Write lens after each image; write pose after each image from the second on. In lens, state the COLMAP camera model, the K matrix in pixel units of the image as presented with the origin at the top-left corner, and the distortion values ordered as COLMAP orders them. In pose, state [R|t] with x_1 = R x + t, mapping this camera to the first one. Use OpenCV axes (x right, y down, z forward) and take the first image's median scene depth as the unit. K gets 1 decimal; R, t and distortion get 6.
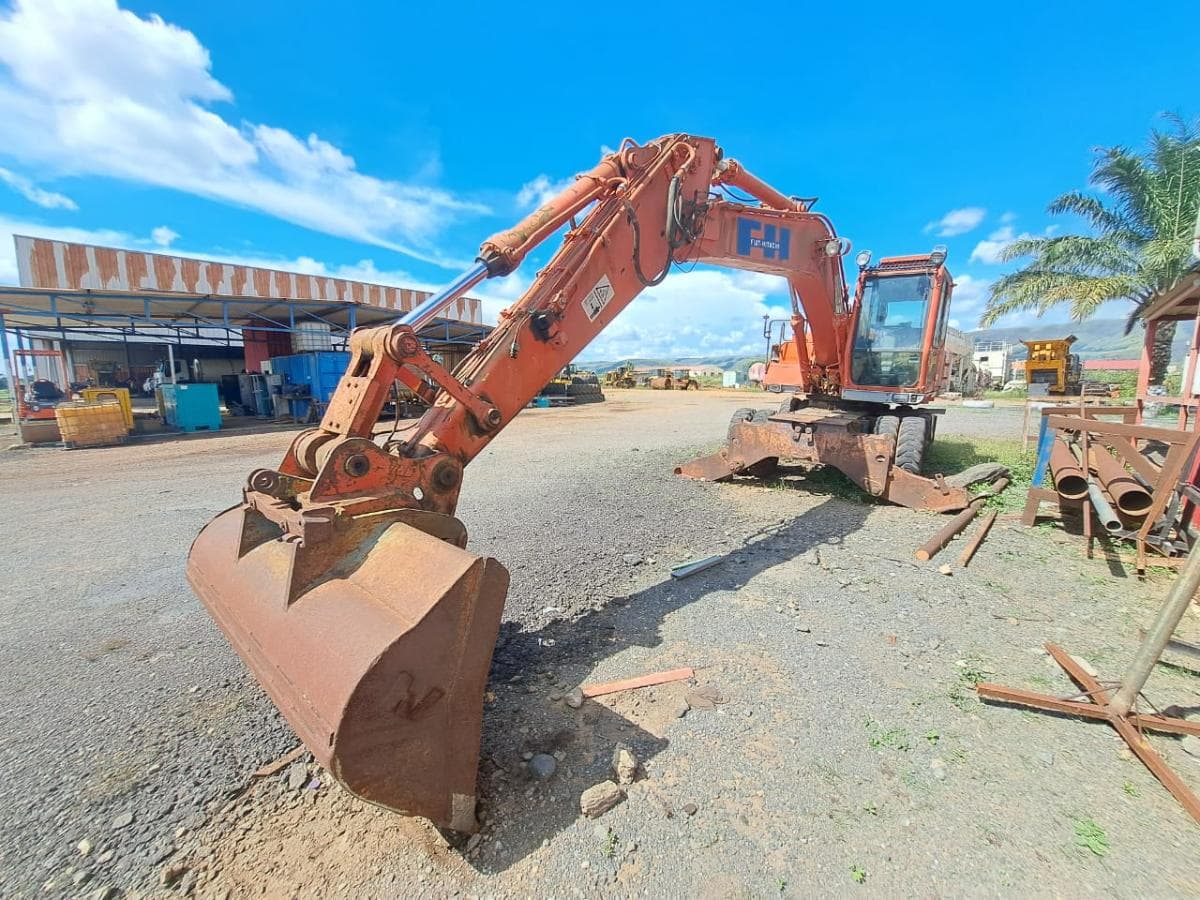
lens RADIAL K [[477.2, 0, 602.9], [0, 477.2, 451.4], [0, 0, 1]] dist [-0.019501, -0.000023]
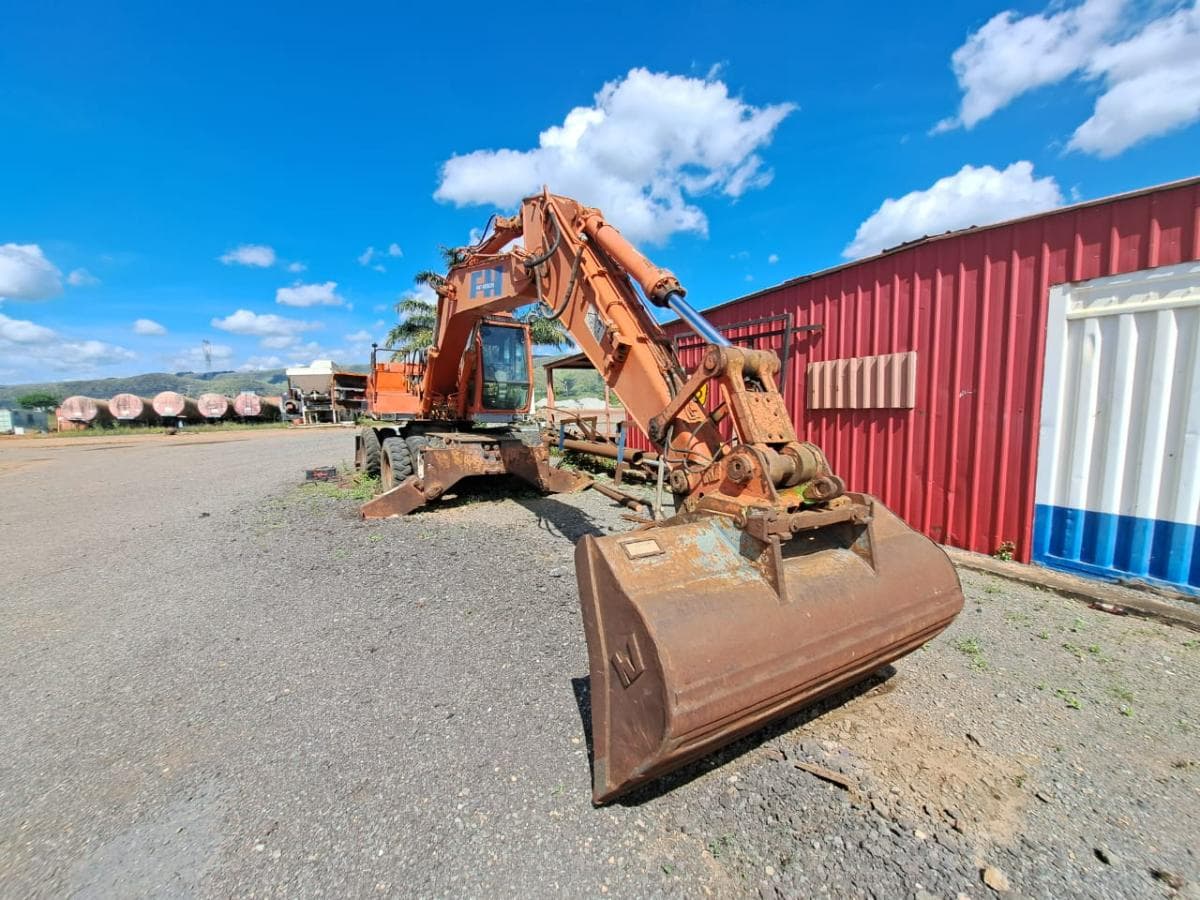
lens RADIAL K [[477.2, 0, 602.9], [0, 477.2, 451.4], [0, 0, 1]] dist [-0.019501, -0.000023]
pose [[0.345185, -0.106155, 0.932512, -0.554197], [0.170209, 0.984187, 0.049032, -0.045748], [-0.922971, 0.141797, 0.357796, 0.319112]]
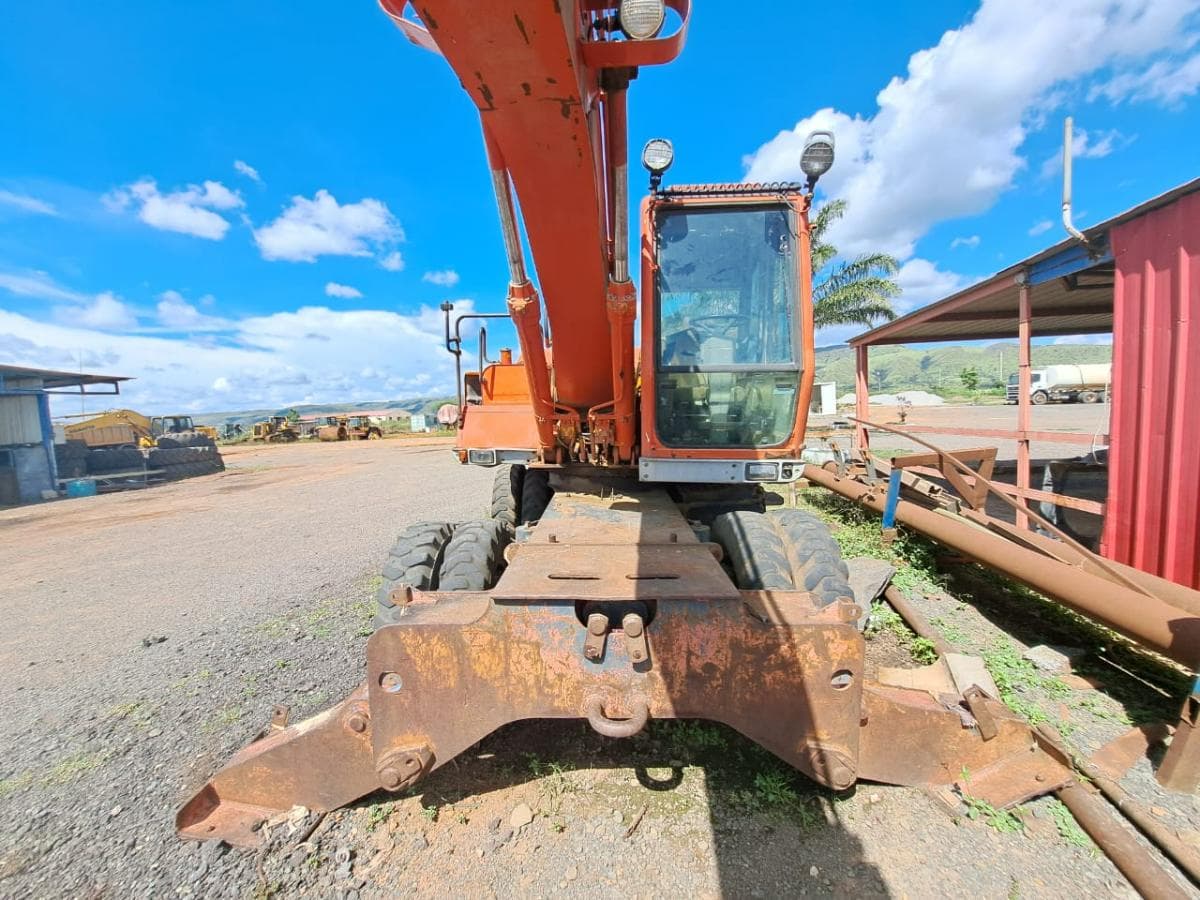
lens RADIAL K [[481.1, 0, 602.4], [0, 481.1, 452.7], [0, 0, 1]] dist [-0.023246, 0.002270]
pose [[0.812238, -0.092007, 0.576024, 0.241859], [0.139843, 0.989399, -0.039155, -0.136307], [-0.566315, 0.112356, 0.816495, 0.718263]]
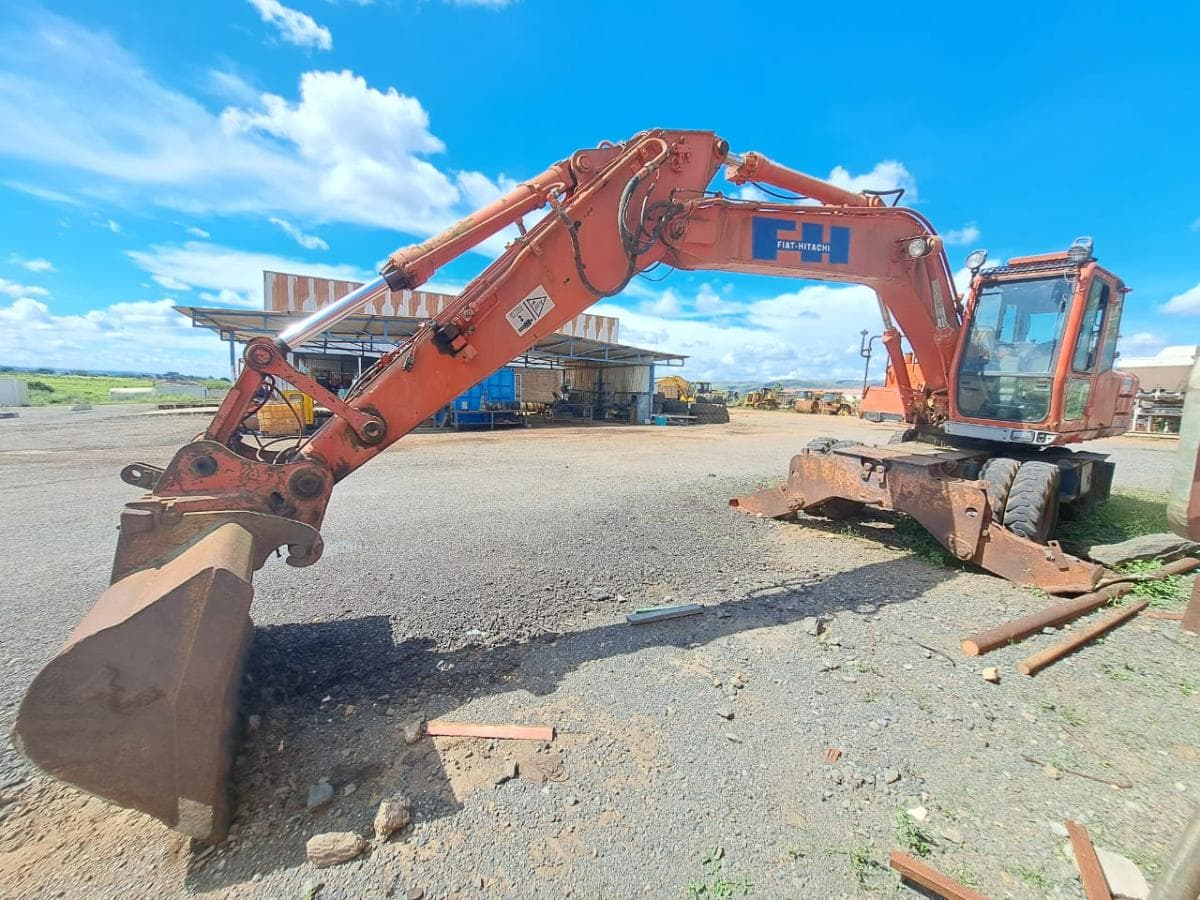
lens RADIAL K [[481.1, 0, 602.4], [0, 481.1, 452.7], [0, 0, 1]] dist [-0.023246, 0.002270]
pose [[0.954798, 0.068716, -0.289203, 0.202275], [-0.078661, 0.996639, -0.022893, -0.014608], [0.286658, 0.044607, 0.956994, 0.069353]]
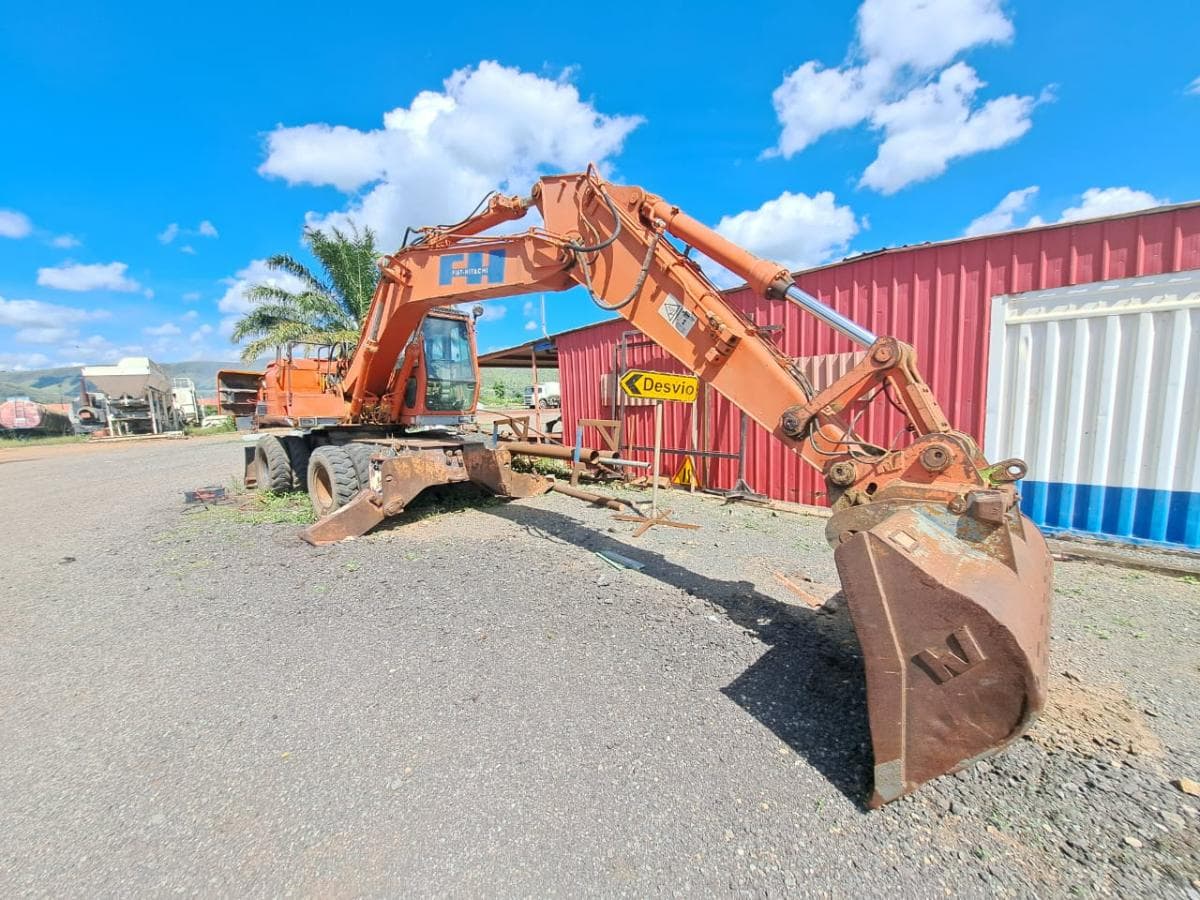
lens RADIAL K [[477.2, 0, 602.9], [0, 477.2, 451.4], [0, 0, 1]] dist [-0.019501, -0.000023]
pose [[0.079649, -0.116873, 0.989948, -0.571827], [0.194665, 0.975806, 0.099541, -0.086138], [-0.977631, 0.184780, 0.100473, 0.551305]]
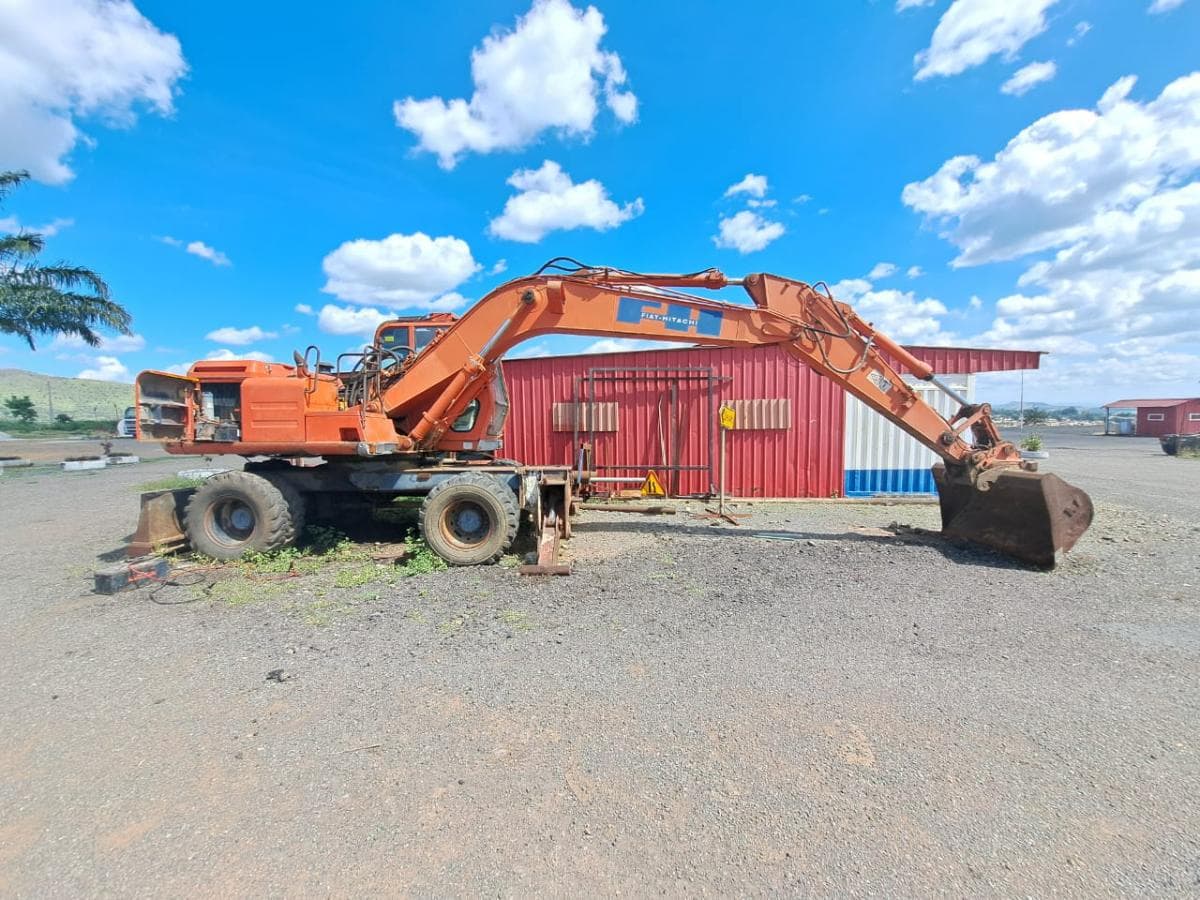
lens RADIAL K [[477.2, 0, 602.9], [0, 477.2, 451.4], [0, 0, 1]] dist [-0.019501, -0.000023]
pose [[-0.600548, -0.051530, 0.797927, -0.471180], [0.139957, 0.975741, 0.168350, -0.260824], [-0.787245, 0.212778, -0.578767, 1.498458]]
